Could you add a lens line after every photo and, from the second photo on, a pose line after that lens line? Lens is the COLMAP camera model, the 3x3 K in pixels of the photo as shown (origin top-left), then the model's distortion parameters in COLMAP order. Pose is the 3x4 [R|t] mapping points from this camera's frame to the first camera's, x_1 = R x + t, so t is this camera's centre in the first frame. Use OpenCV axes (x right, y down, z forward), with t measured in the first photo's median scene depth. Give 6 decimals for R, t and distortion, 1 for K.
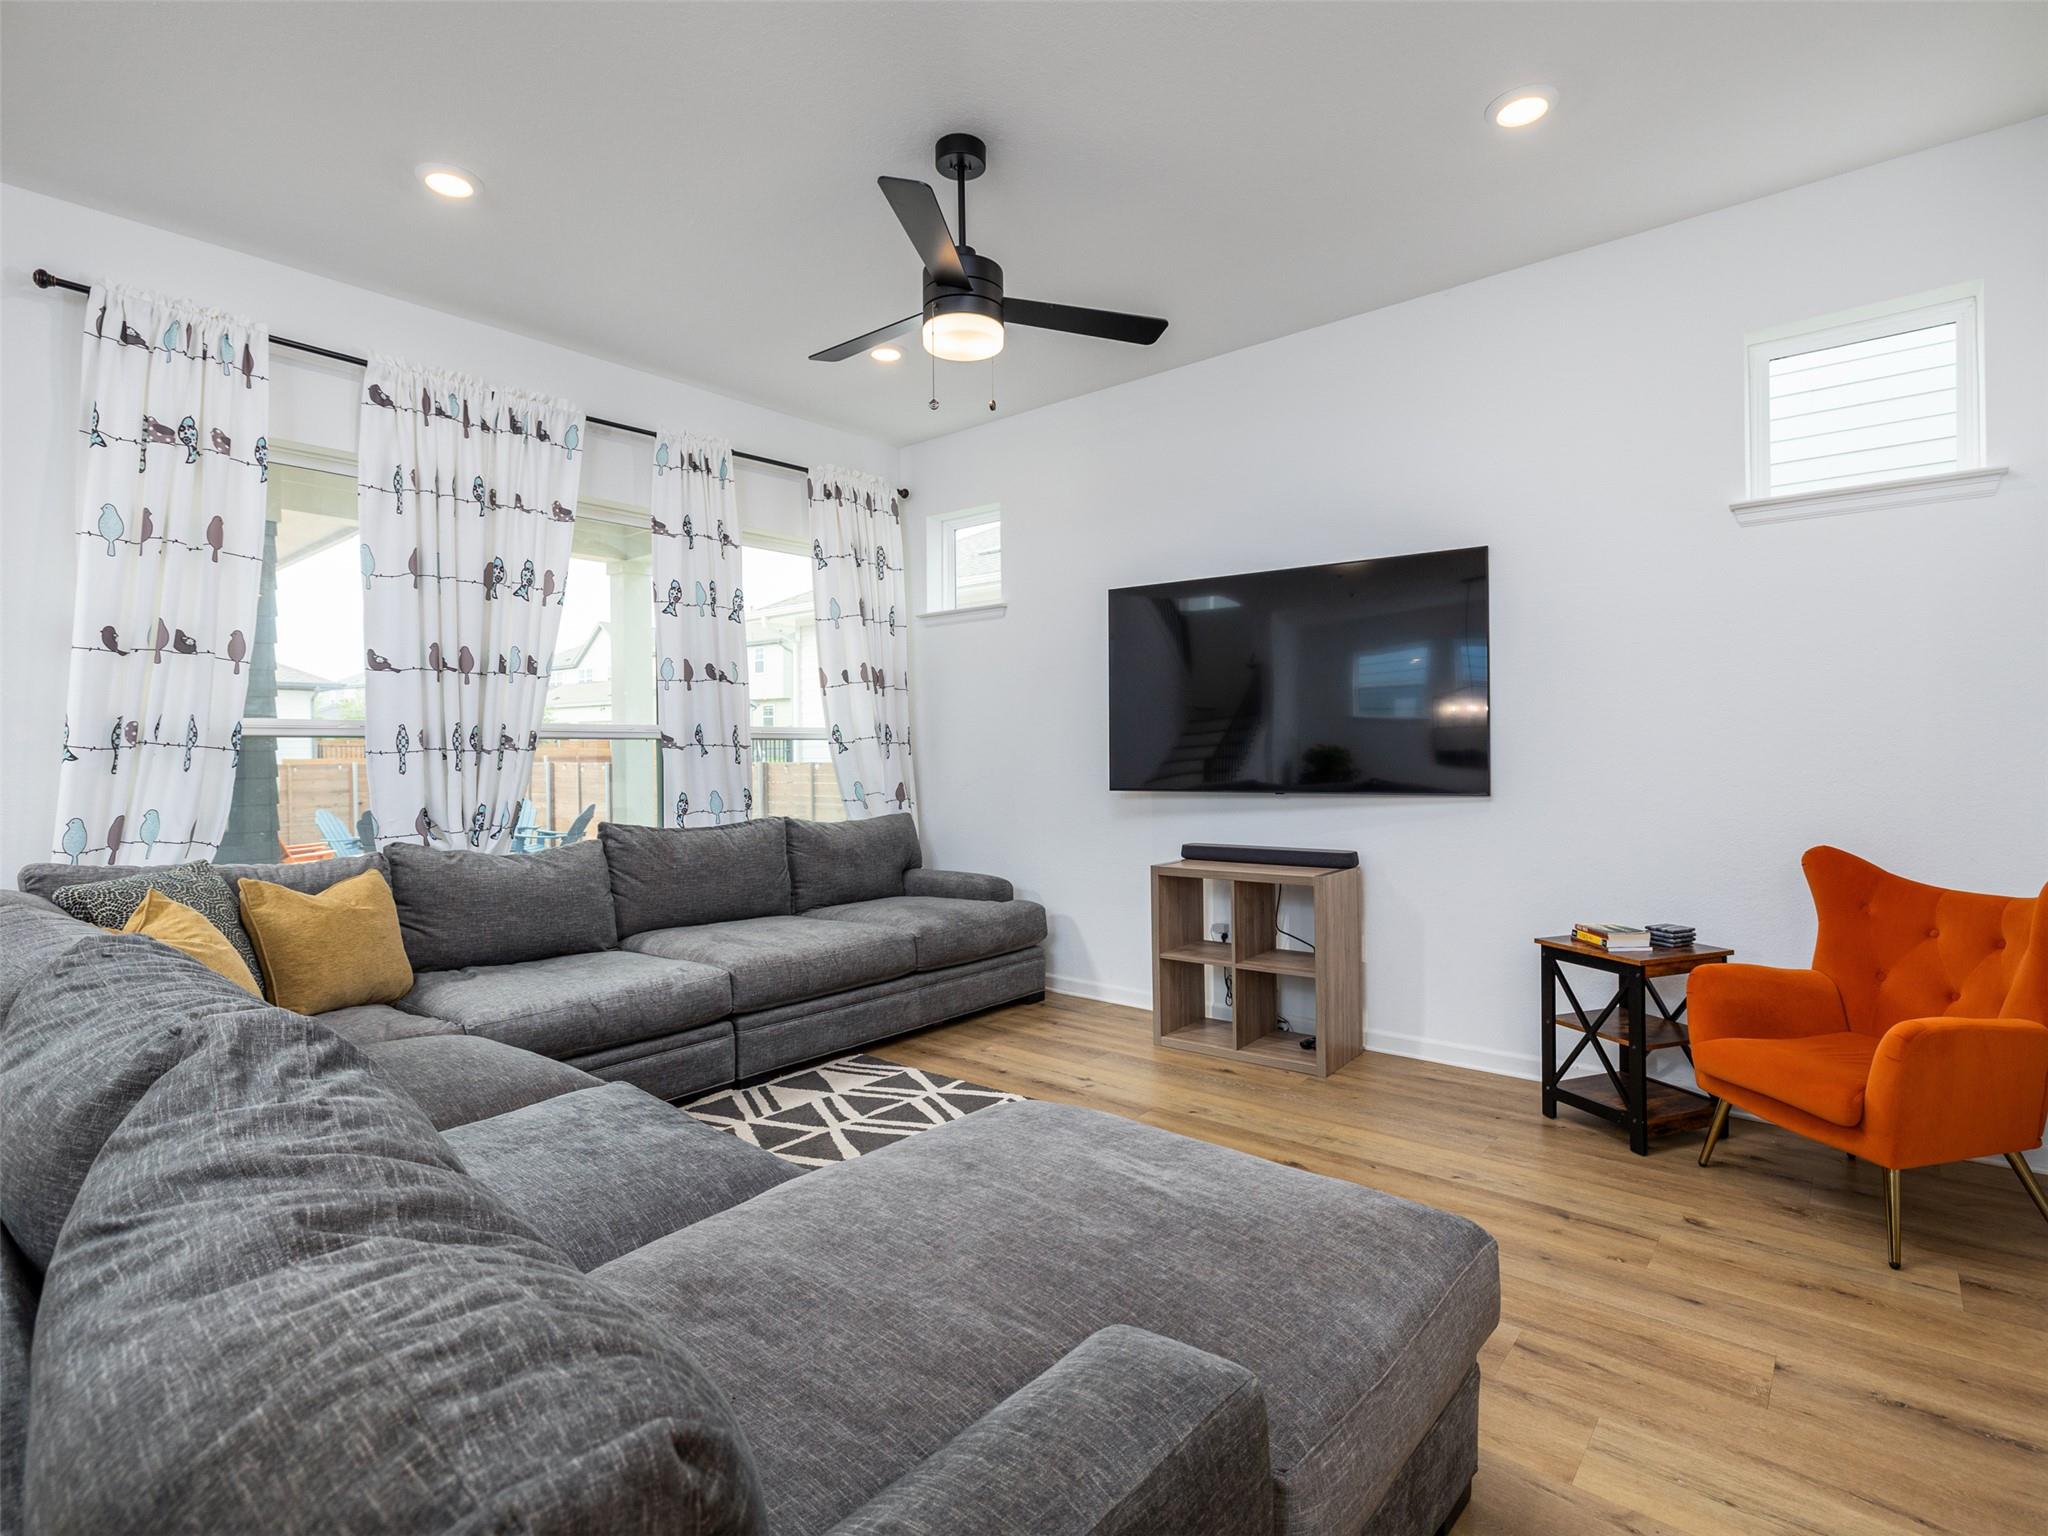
lens RADIAL K [[1006.7, 0, 1020.6], [0, 1006.7, 761.7], [0, 0, 1]] dist [-0.004324, 0.000401]
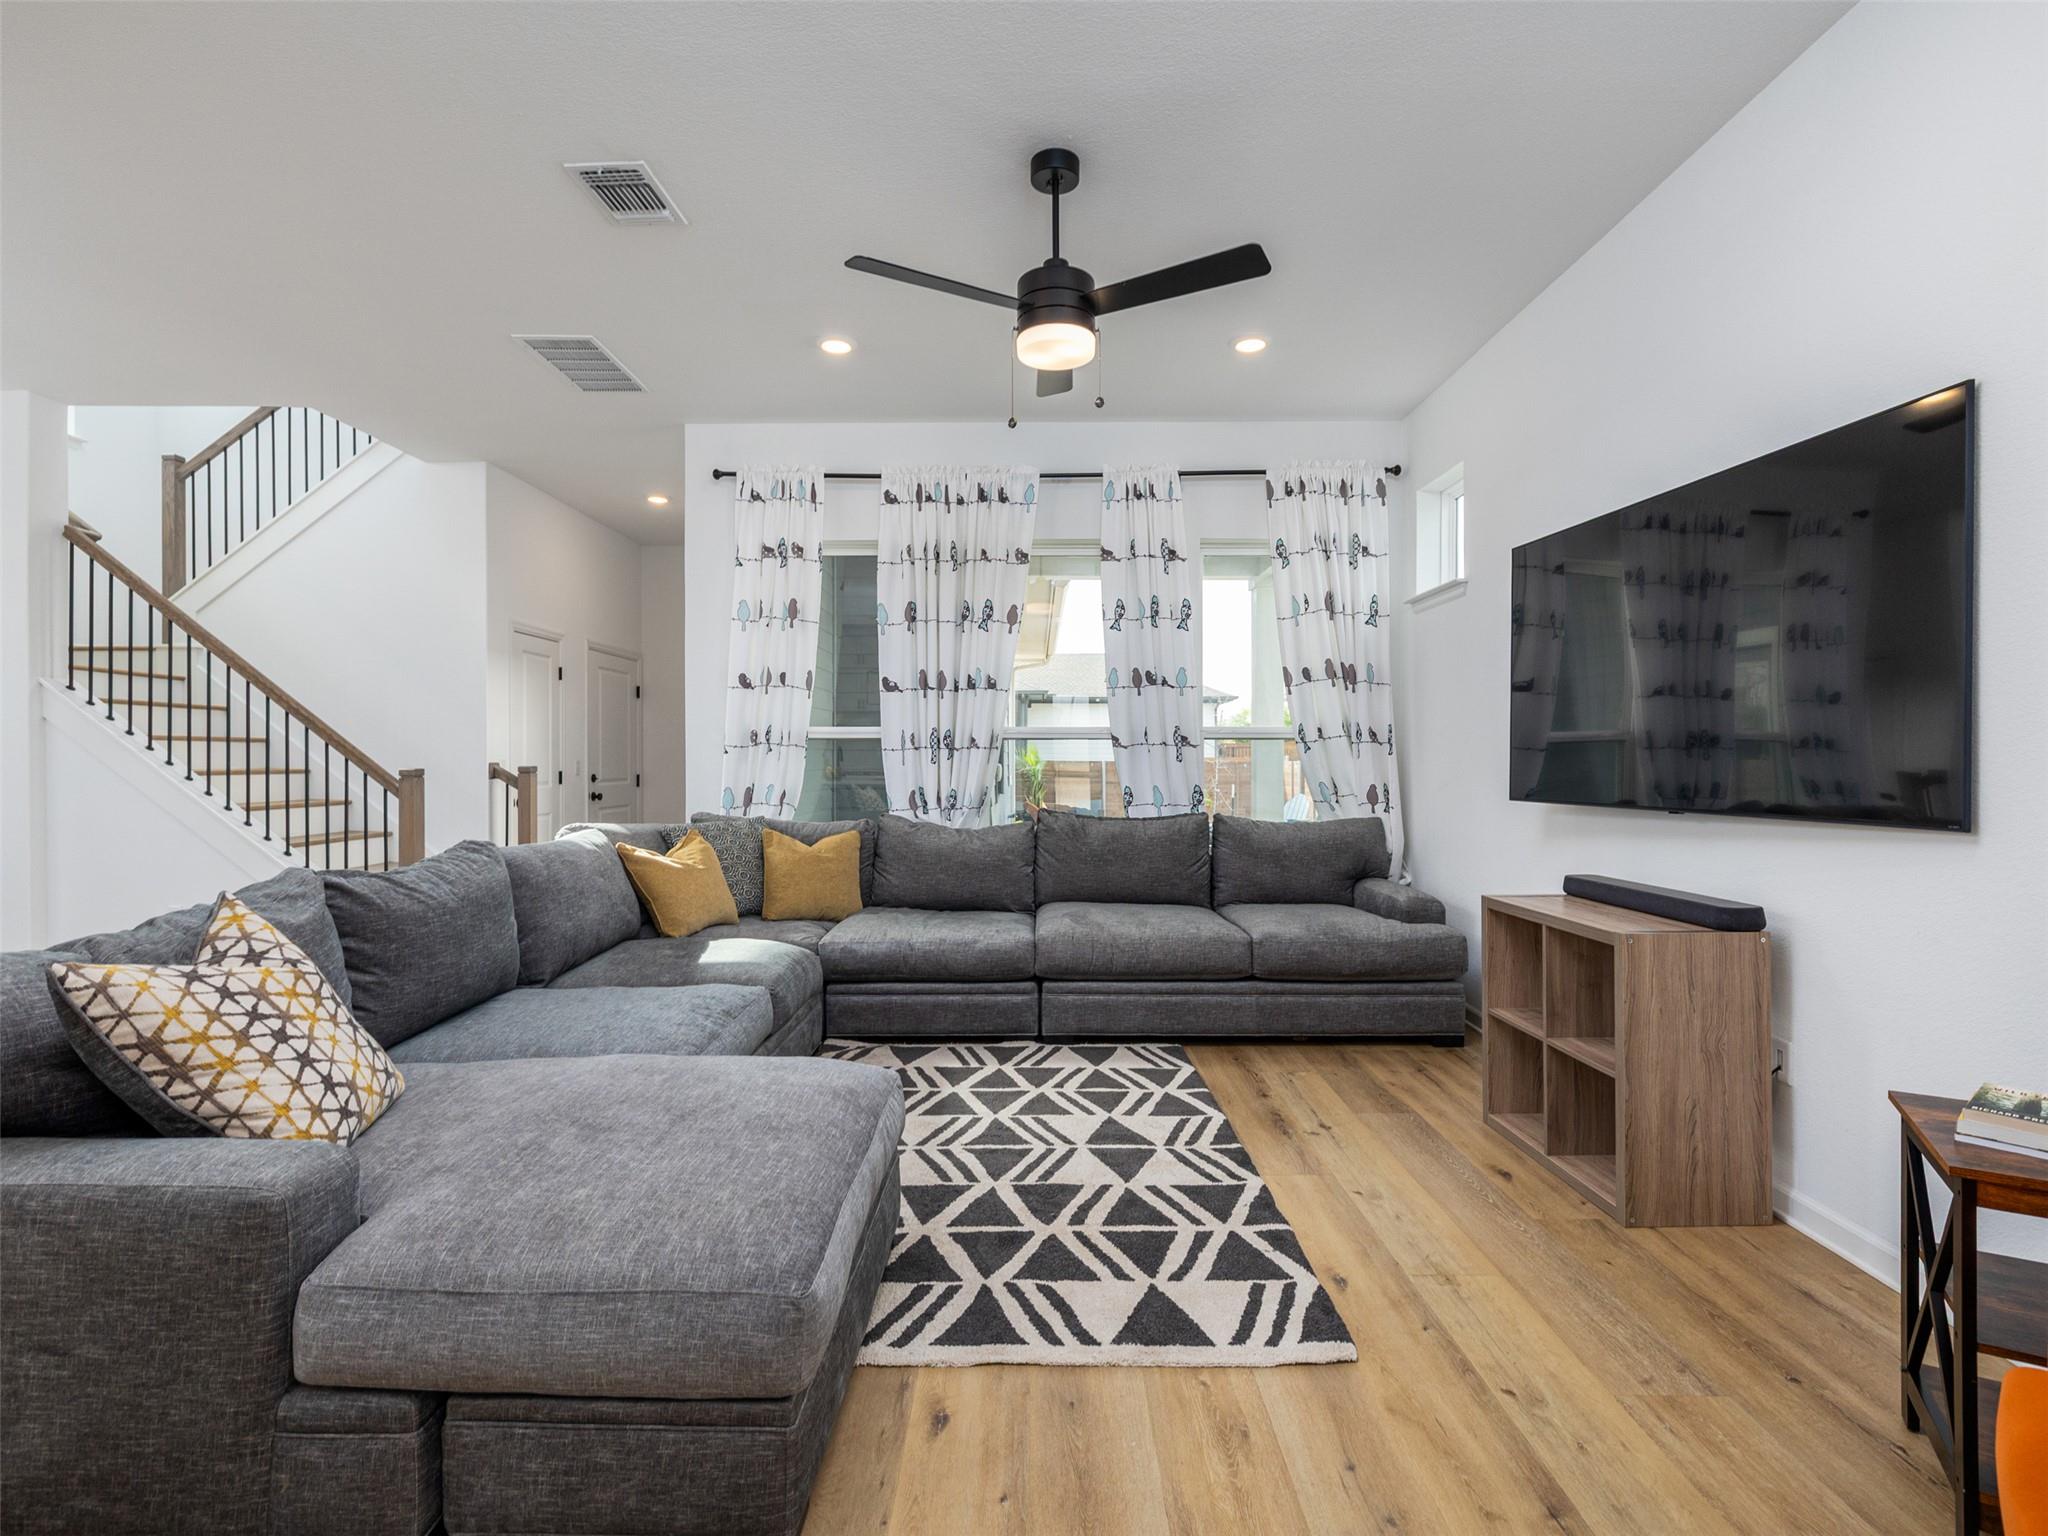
lens RADIAL K [[975.9, 0, 1026.6], [0, 975.9, 765.6], [0, 0, 1]] dist [-0.001657, 0.000462]
pose [[0.649222, 0.014849, -0.760454, 0.504126], [-0.012260, 0.999884, 0.009057, -0.001184], [0.760500, 0.003444, 0.649329, 0.240719]]
